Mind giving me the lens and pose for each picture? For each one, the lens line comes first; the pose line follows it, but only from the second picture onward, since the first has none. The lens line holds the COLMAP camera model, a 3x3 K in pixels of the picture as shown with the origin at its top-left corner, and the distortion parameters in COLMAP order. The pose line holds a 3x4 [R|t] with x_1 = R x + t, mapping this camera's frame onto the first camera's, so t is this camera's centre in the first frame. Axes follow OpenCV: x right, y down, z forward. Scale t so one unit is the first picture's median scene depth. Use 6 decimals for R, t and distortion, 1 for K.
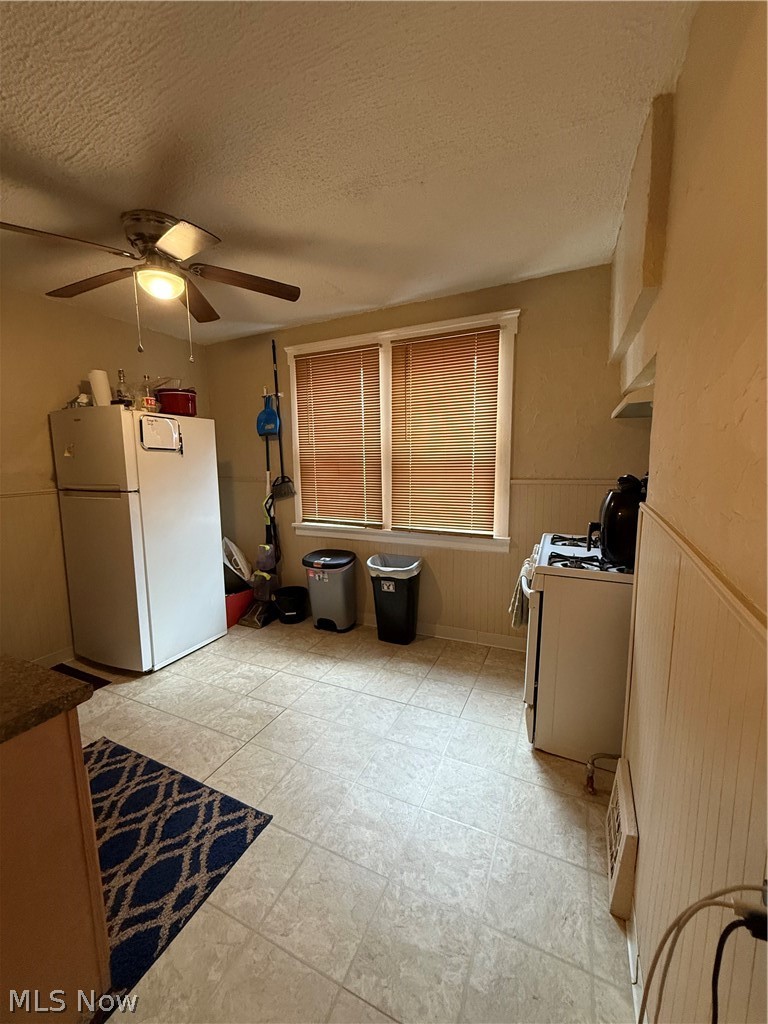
lens RADIAL K [[405.5, 0, 386.5], [0, 405.5, 512.0], [0, 0, 1]] dist [-0.003136, -0.000366]
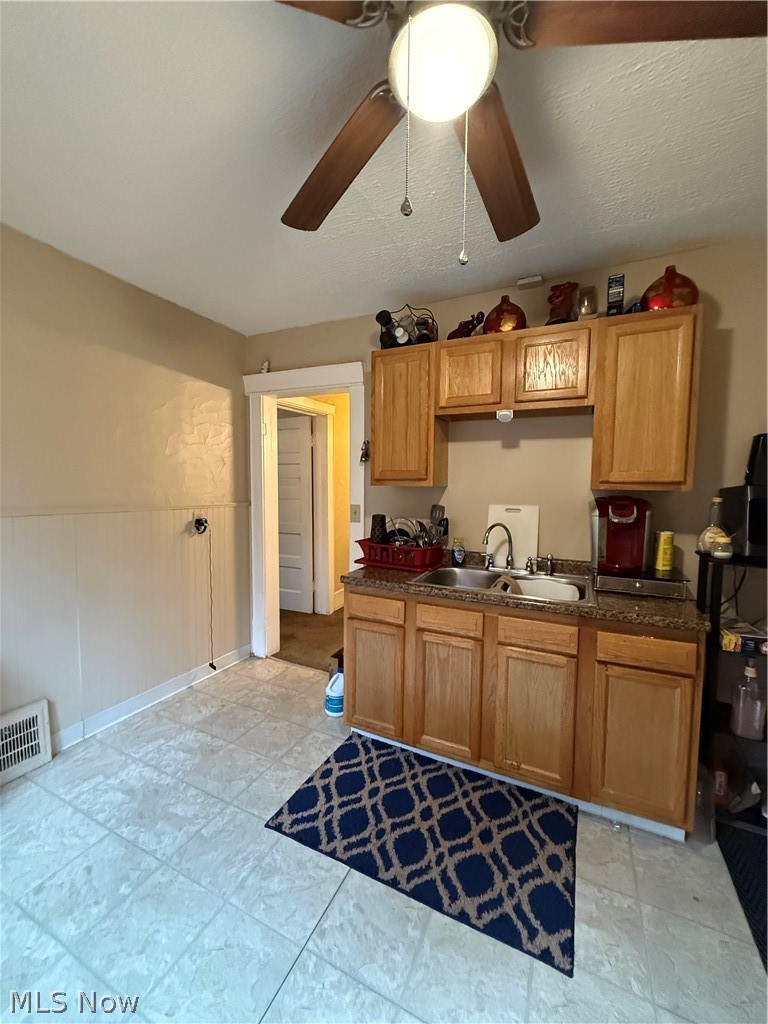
lens RADIAL K [[405.5, 0, 384.6], [0, 405.5, 508.3], [0, 0, 1]] dist [-0.003136, -0.000366]
pose [[-0.999979, 0.001094, 0.006426, -0.527575], [0.002388, 0.978766, 0.204967, -0.203213], [-0.006065, 0.204978, -0.978748, 1.636577]]
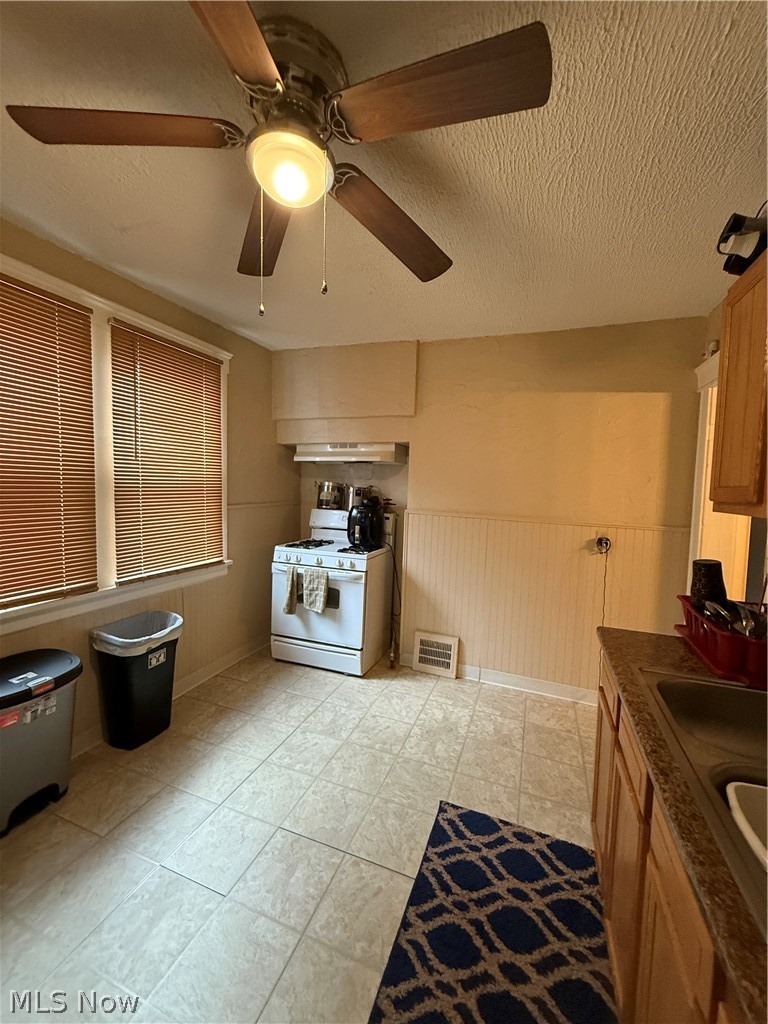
lens RADIAL K [[405.5, 0, 382.7], [0, 405.5, 510.4], [0, 0, 1]] dist [-0.003136, -0.000366]
pose [[-0.069653, -0.049460, 0.996344, -1.225336], [0.112821, 0.991972, 0.057130, -0.126311], [-0.991171, 0.116388, -0.063514, 1.023768]]
